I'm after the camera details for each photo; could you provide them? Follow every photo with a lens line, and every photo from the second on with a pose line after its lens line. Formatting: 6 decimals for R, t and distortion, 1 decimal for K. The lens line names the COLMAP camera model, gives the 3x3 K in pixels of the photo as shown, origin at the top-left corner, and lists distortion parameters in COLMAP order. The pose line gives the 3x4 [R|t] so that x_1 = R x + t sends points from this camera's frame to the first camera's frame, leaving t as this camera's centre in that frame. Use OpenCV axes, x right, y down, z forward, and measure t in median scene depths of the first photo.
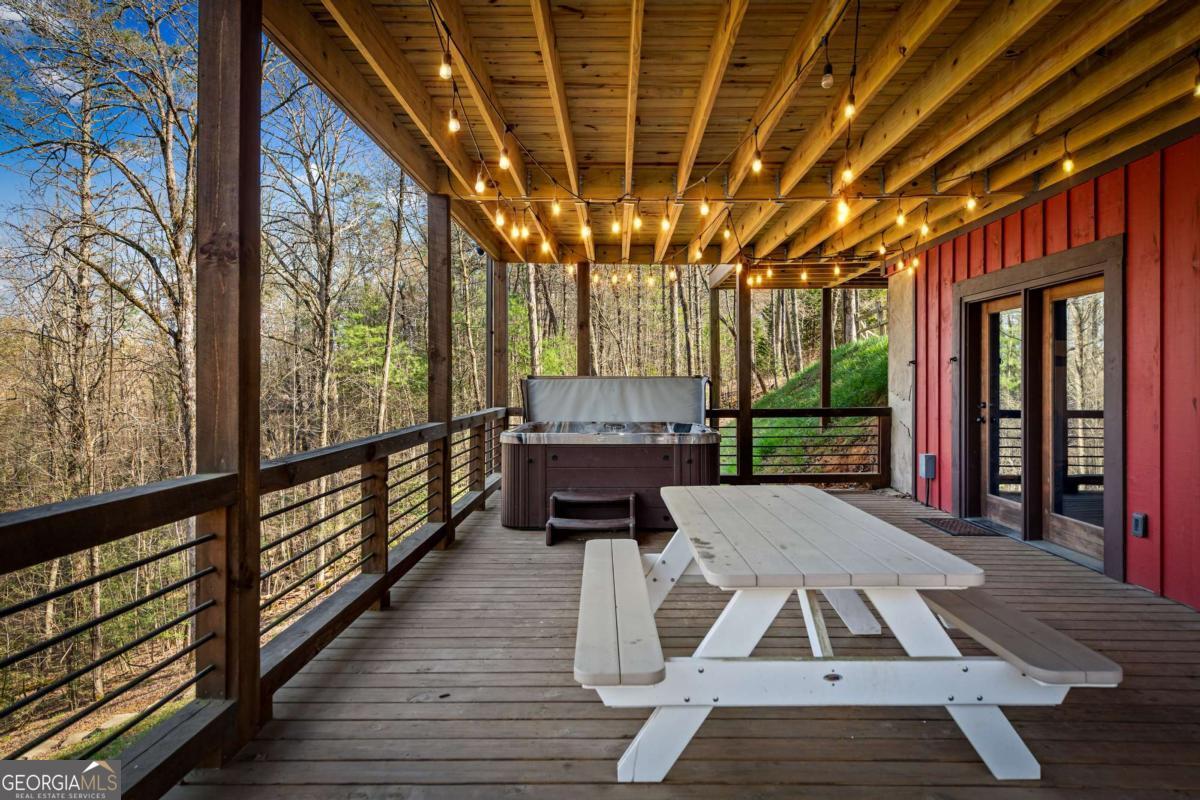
lens RADIAL K [[695.8, 0, 599.6], [0, 695.8, 389.6], [0, 0, 1]] dist [0.009263, 0.000833]
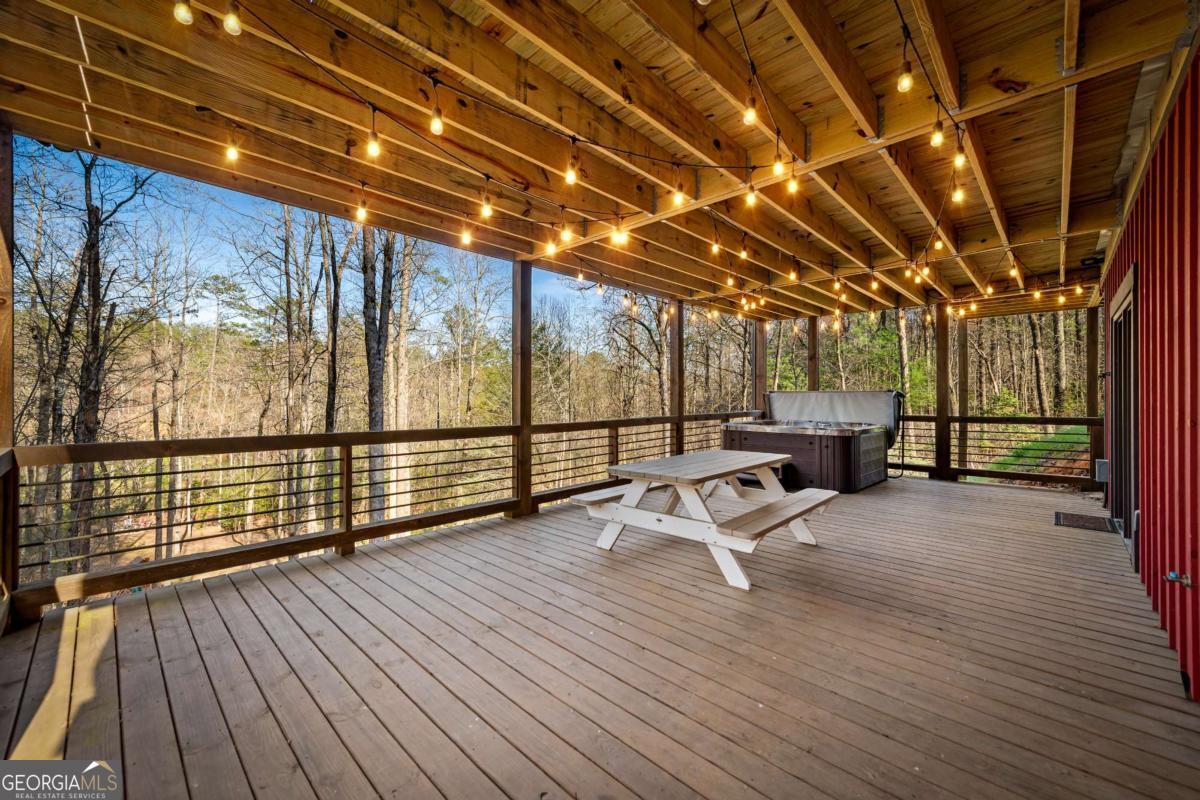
lens RADIAL K [[480.8, 0, 598.3], [0, 480.8, 396.4], [0, 0, 1]] dist [0.003928, 0.000734]
pose [[0.726753, 0.000500, -0.686899, 0.308071], [-0.005980, 0.999966, -0.005600, 0.000777], [0.686873, 0.008177, 0.726732, -0.078156]]
